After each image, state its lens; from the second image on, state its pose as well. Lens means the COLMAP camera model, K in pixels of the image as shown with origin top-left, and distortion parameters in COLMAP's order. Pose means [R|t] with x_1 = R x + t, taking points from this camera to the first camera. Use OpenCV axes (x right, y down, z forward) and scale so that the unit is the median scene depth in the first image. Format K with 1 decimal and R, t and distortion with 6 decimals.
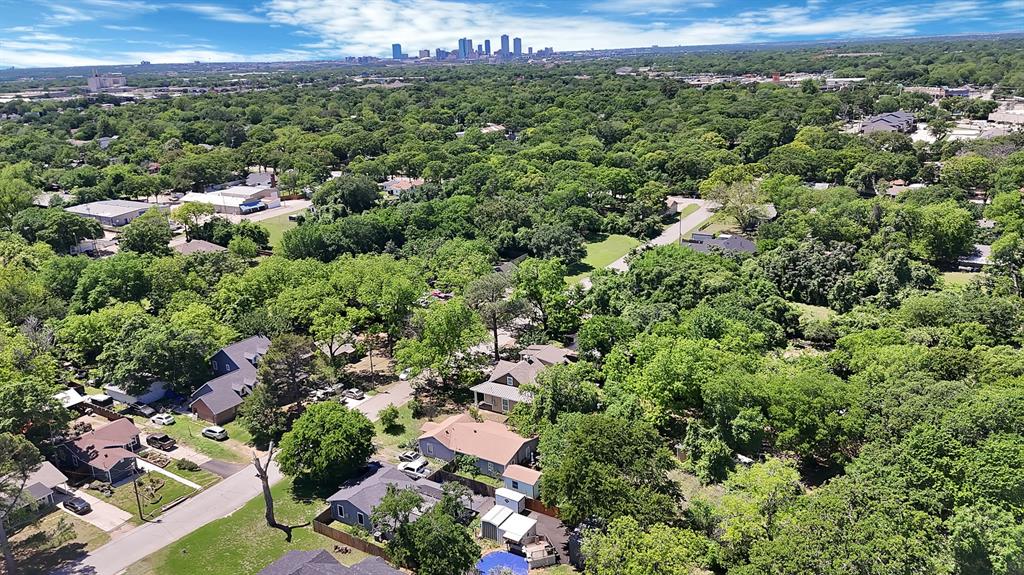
lens RADIAL K [[766.7, 0, 509.8], [0, 766.7, 336.5], [0, 0, 1]] dist [0.053867, -0.003151]
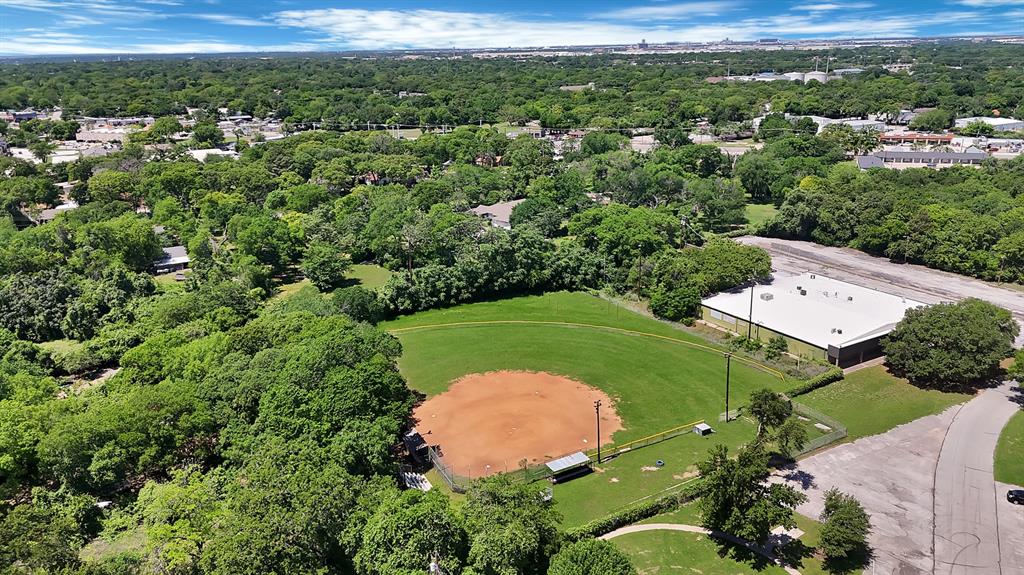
lens RADIAL K [[766.7, 0, 509.8], [0, 766.7, 336.5], [0, 0, 1]] dist [0.053867, -0.003151]
pose [[0.500875, -0.297900, 0.812637, -0.108412], [0.319251, 0.936285, 0.146455, -0.007833], [-0.804489, 0.186080, 0.564067, 0.028579]]
